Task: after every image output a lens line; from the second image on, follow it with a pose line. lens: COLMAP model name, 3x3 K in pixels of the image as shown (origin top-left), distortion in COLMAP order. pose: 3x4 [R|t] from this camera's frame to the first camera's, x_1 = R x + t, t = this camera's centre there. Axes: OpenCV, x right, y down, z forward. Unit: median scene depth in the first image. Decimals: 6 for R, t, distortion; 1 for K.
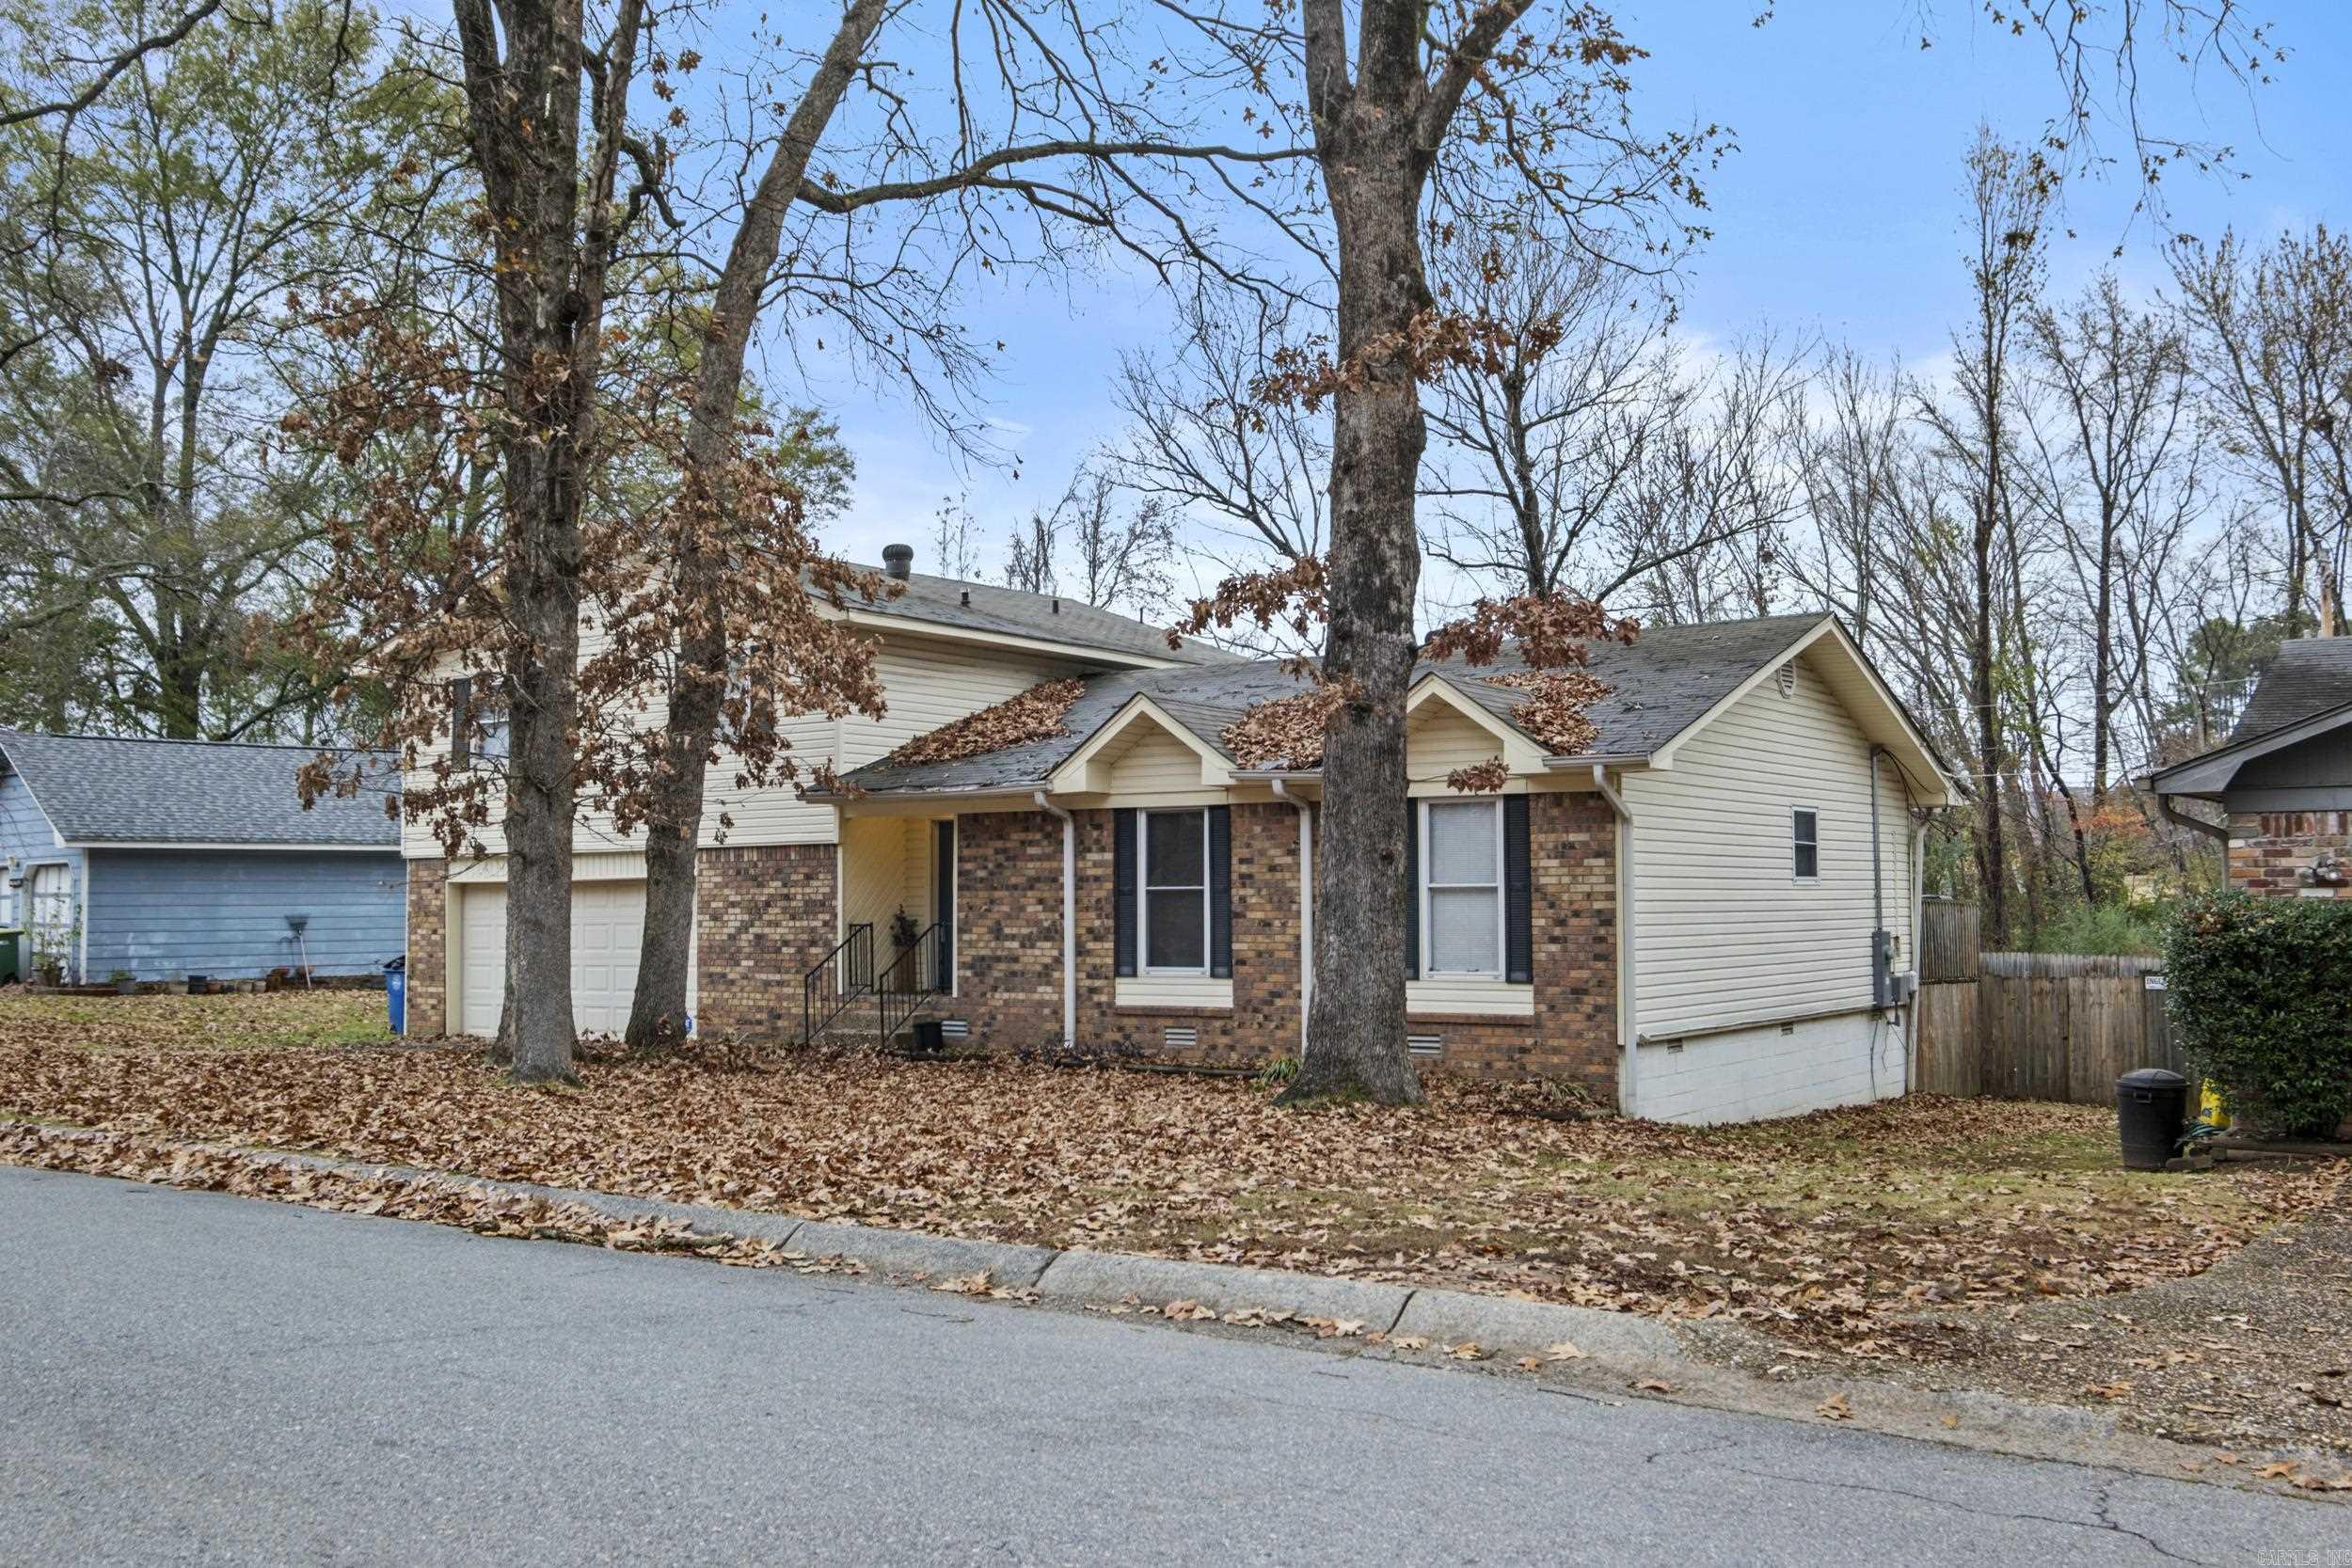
lens RADIAL K [[2182.0, 0, 1180.0], [0, 2182.0, 786.2], [0, 0, 1]] dist [-0.016144, 0.000000]
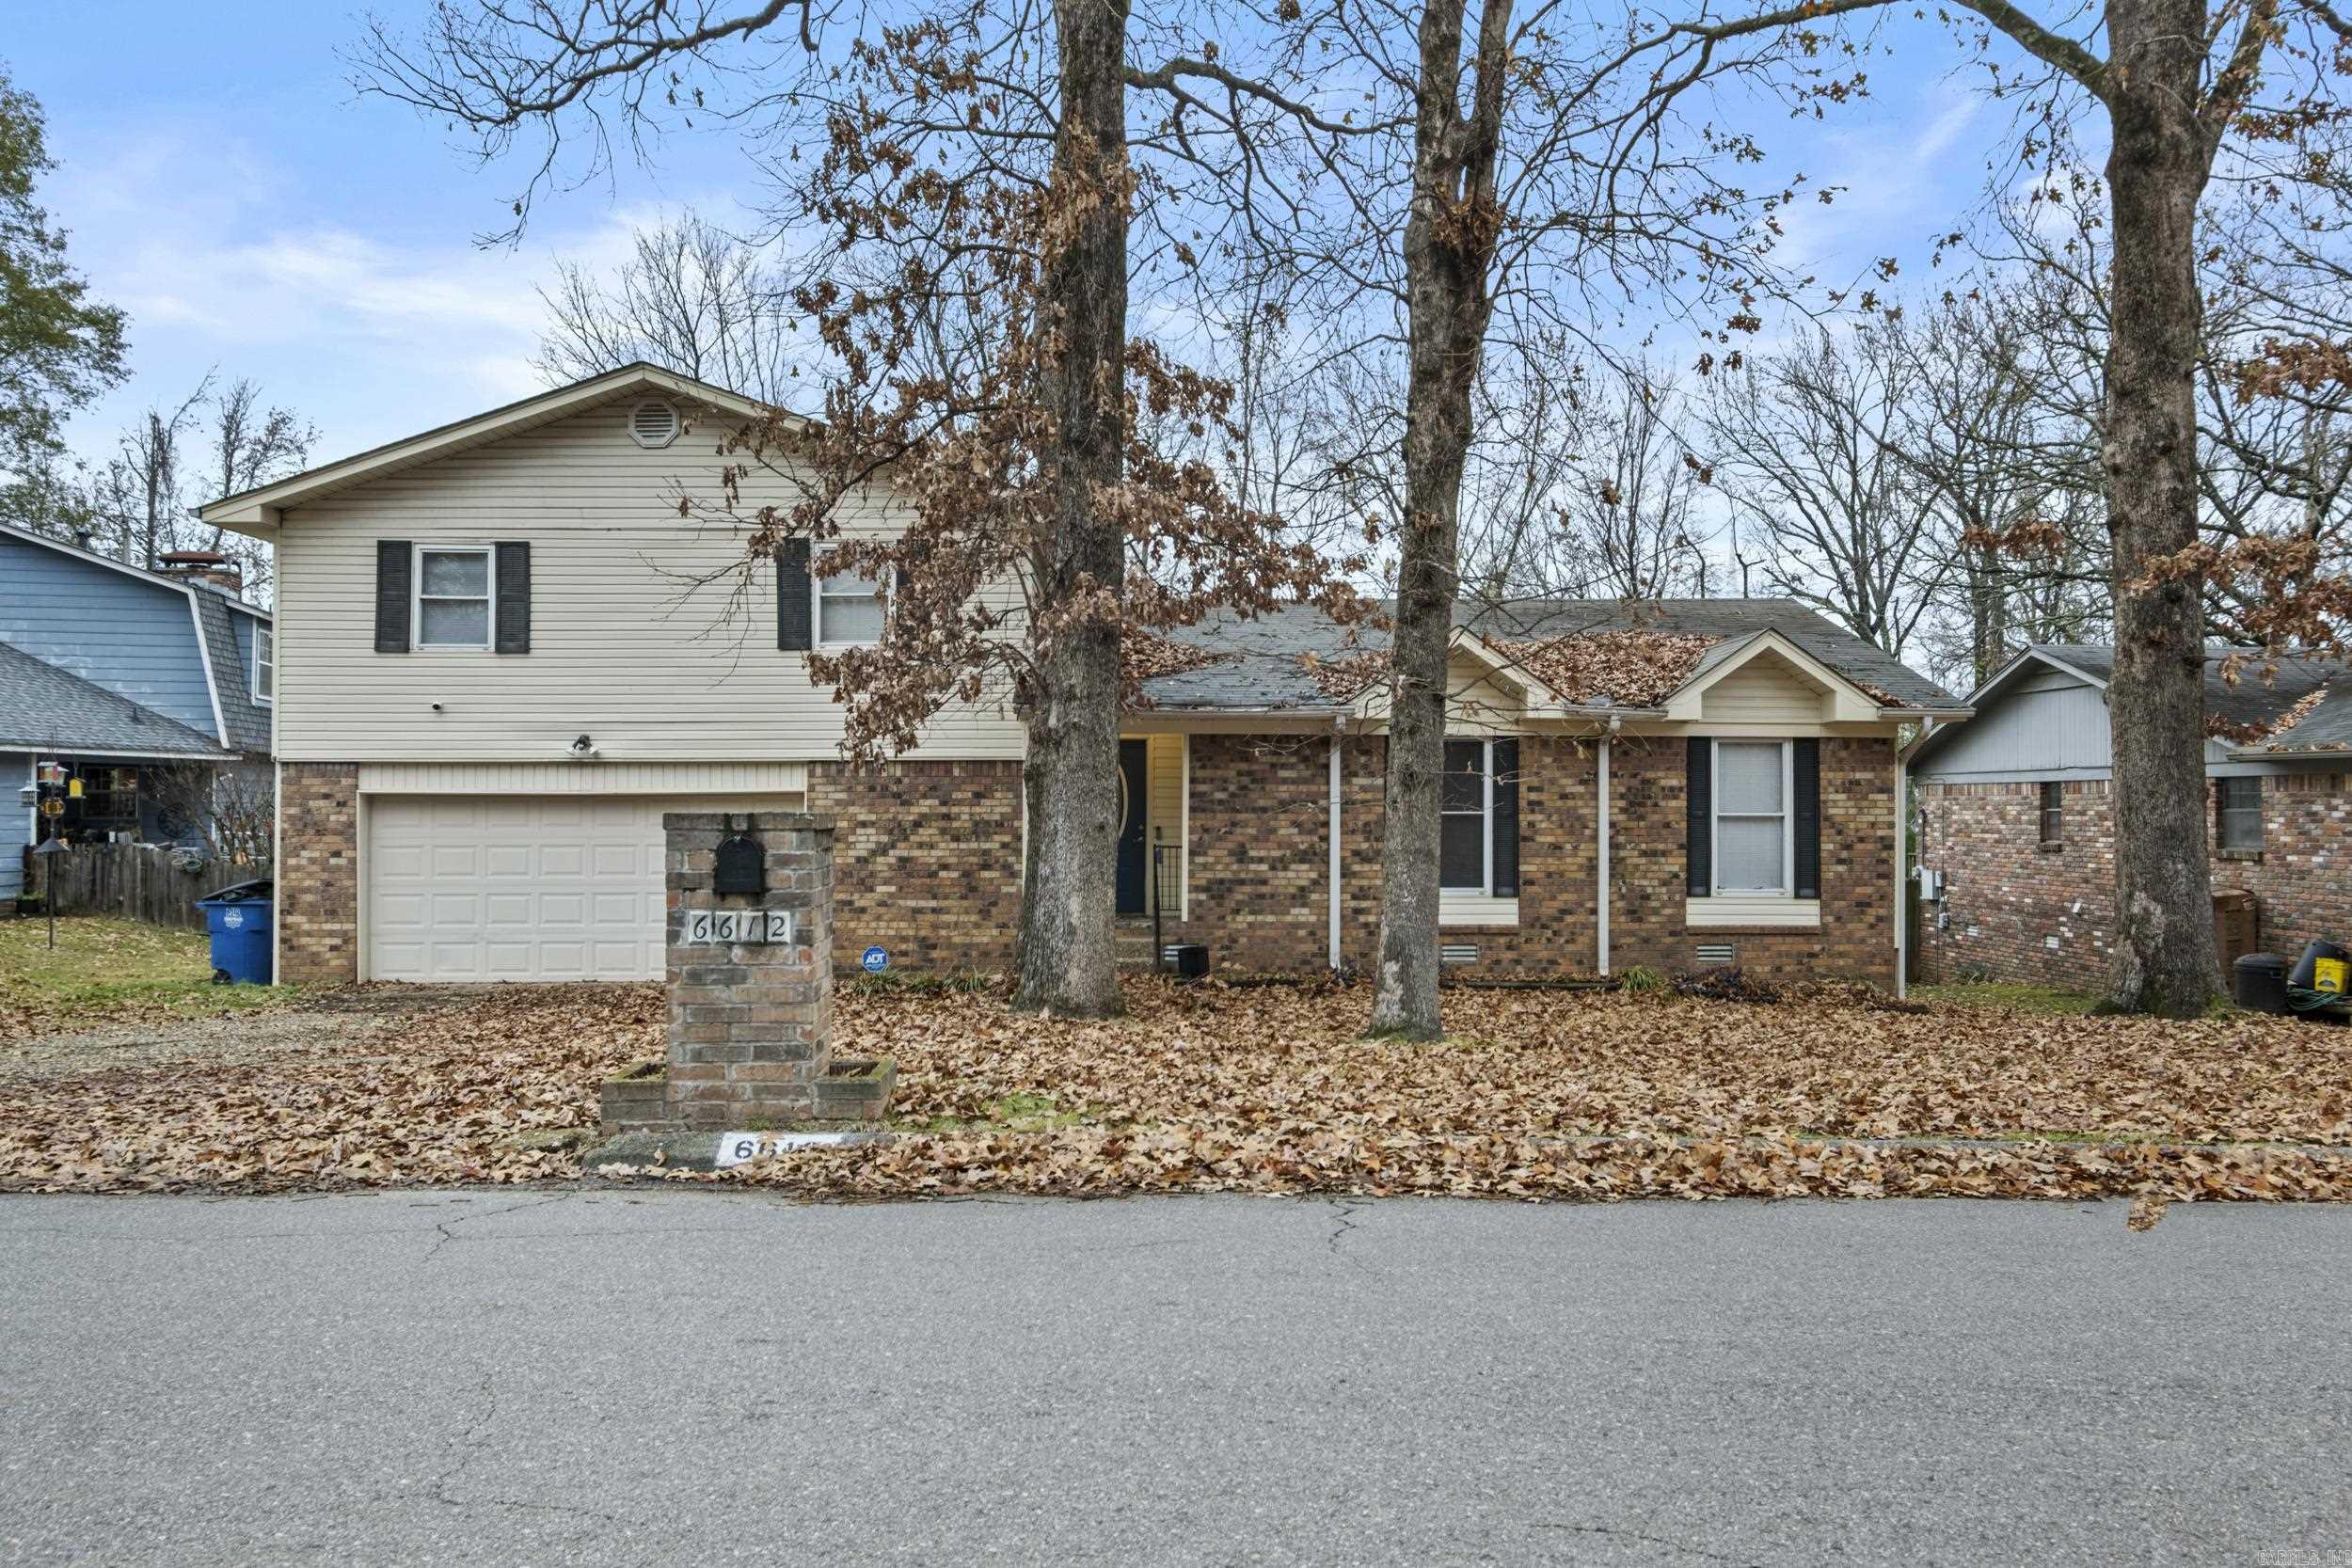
lens RADIAL K [[1827.8, 0, 1171.5], [0, 1827.8, 787.0], [0, 0, 1]] dist [-0.010884, 0.002165]
pose [[0.812828, 0.020546, 0.582141, -0.612601], [-0.039120, 0.999047, 0.019363, 0.021682], [-0.581188, -0.038512, 0.812858, 0.351689]]
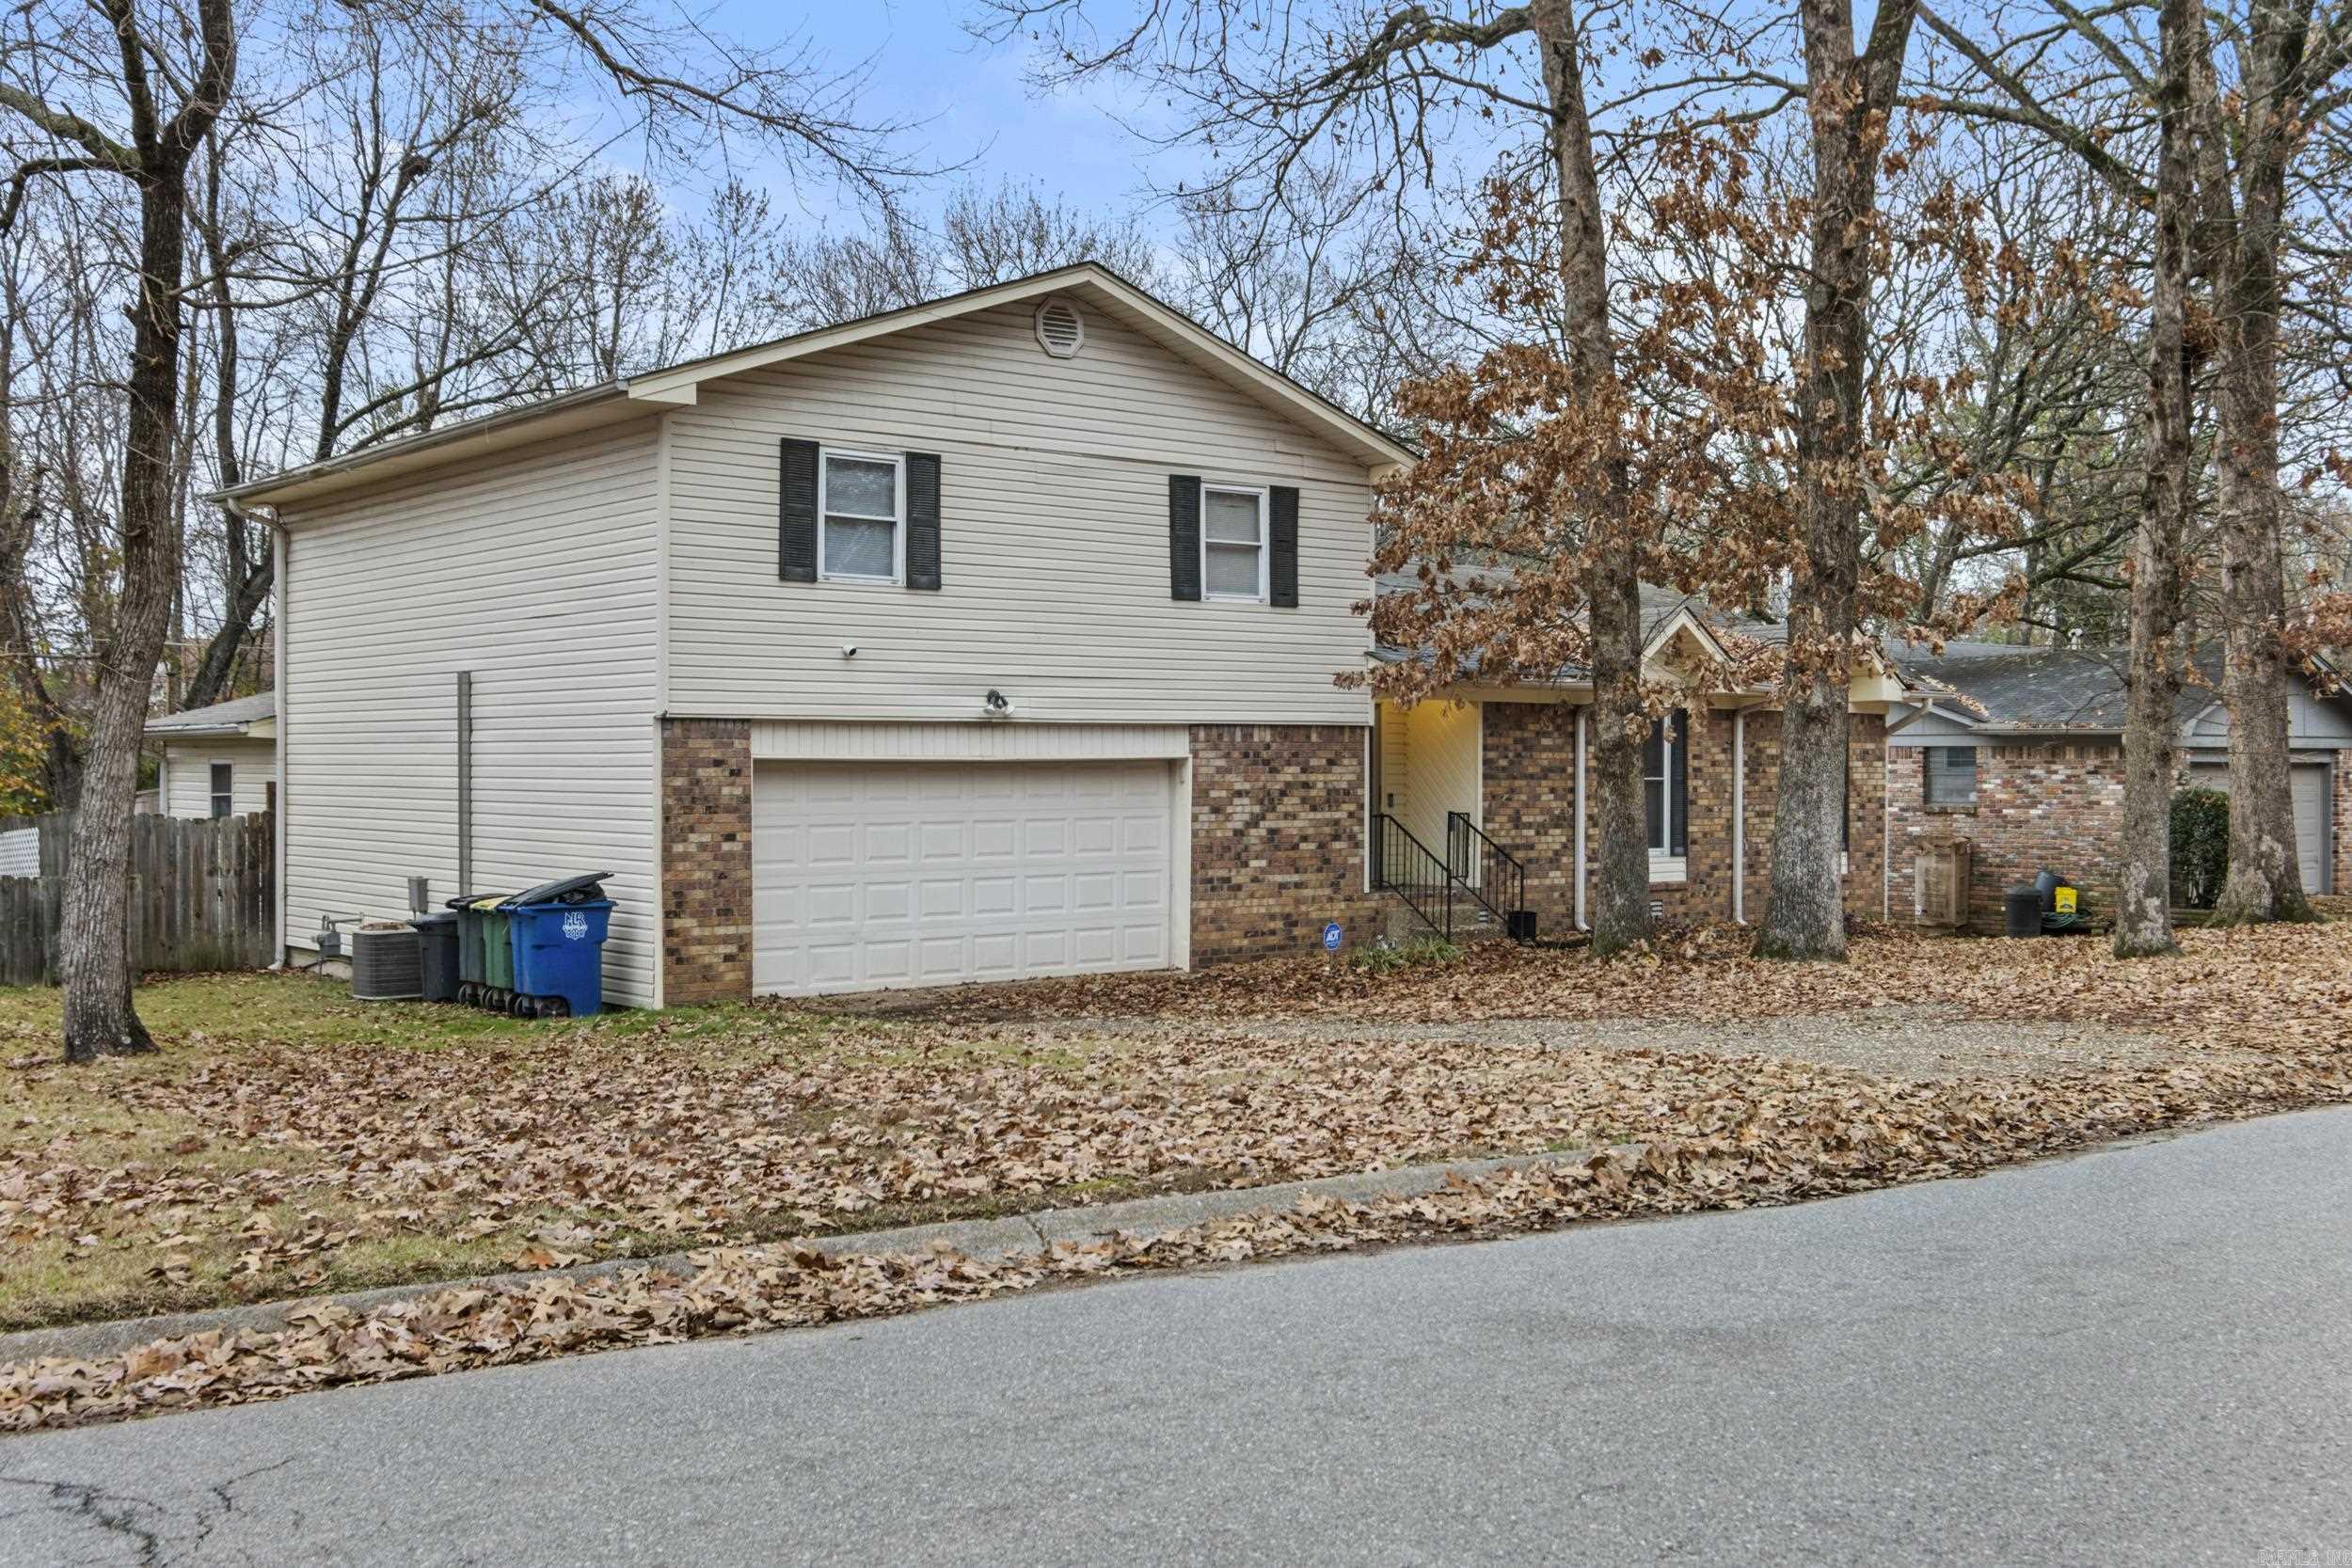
lens RADIAL K [[2295.4, 0, 1174.0], [0, 2295.4, 784.0], [0, 0, 1]] dist [-0.044667, 0.000000]
pose [[0.274668, 0.005531, 0.961523, -1.186771], [-0.050439, 0.998690, 0.008663, 0.050020], [-0.960215, -0.050878, 0.274587, 0.886244]]
